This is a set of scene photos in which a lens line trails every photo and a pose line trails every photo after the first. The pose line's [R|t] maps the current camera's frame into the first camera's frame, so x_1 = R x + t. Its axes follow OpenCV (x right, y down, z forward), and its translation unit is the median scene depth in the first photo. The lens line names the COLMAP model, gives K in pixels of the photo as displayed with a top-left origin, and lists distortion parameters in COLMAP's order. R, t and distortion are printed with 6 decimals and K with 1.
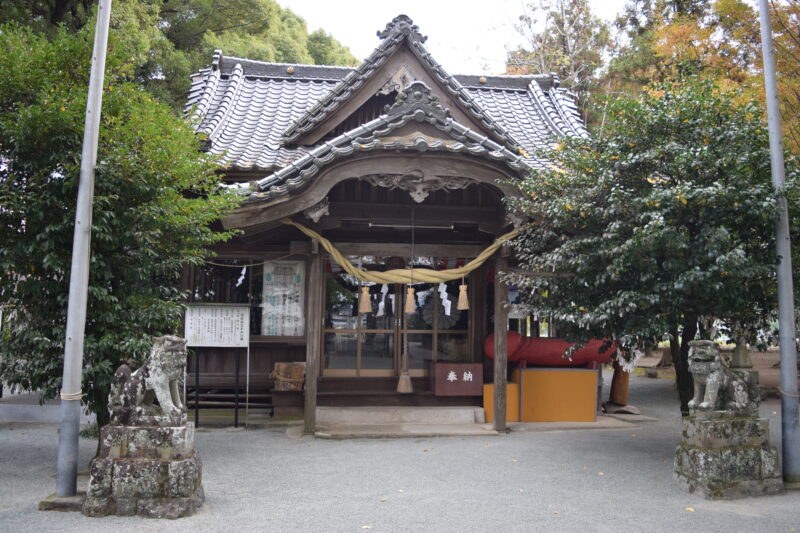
lens RADIAL K [[649.5, 0, 387.0], [0, 649.5, 266.0], [0, 0, 1]] dist [-0.082950, 0.009519]
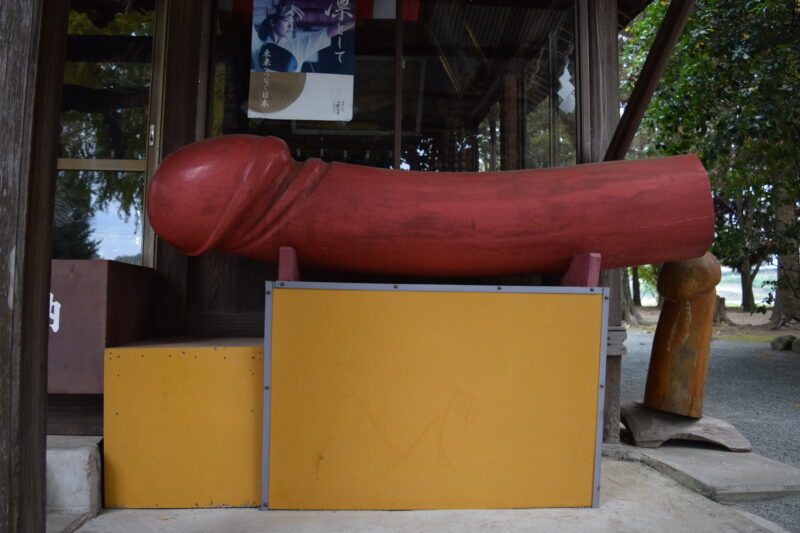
lens RADIAL K [[649.5, 0, 387.0], [0, 649.5, 266.0], [0, 0, 1]] dist [-0.082950, 0.009519]
pose [[0.999840, -0.006901, -0.016489, 0.240572], [0.007729, 0.998684, 0.050694, 0.134866], [0.016118, -0.050813, 0.998578, 0.730218]]
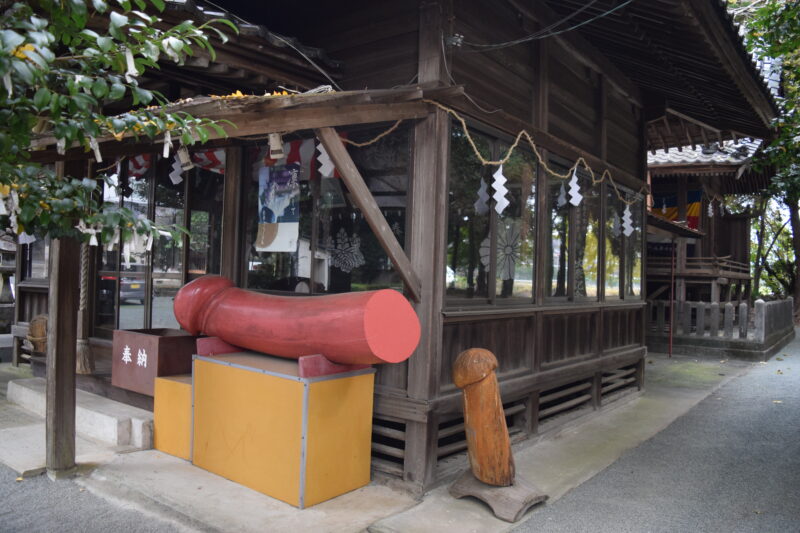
lens RADIAL K [[649.5, 0, 387.0], [0, 649.5, 266.0], [0, 0, 1]] dist [-0.082950, 0.009519]
pose [[0.701867, 0.001629, -0.712306, 0.616109], [0.055623, 0.996818, 0.057088, 0.070346], [0.710133, -0.079689, 0.699543, 0.735170]]
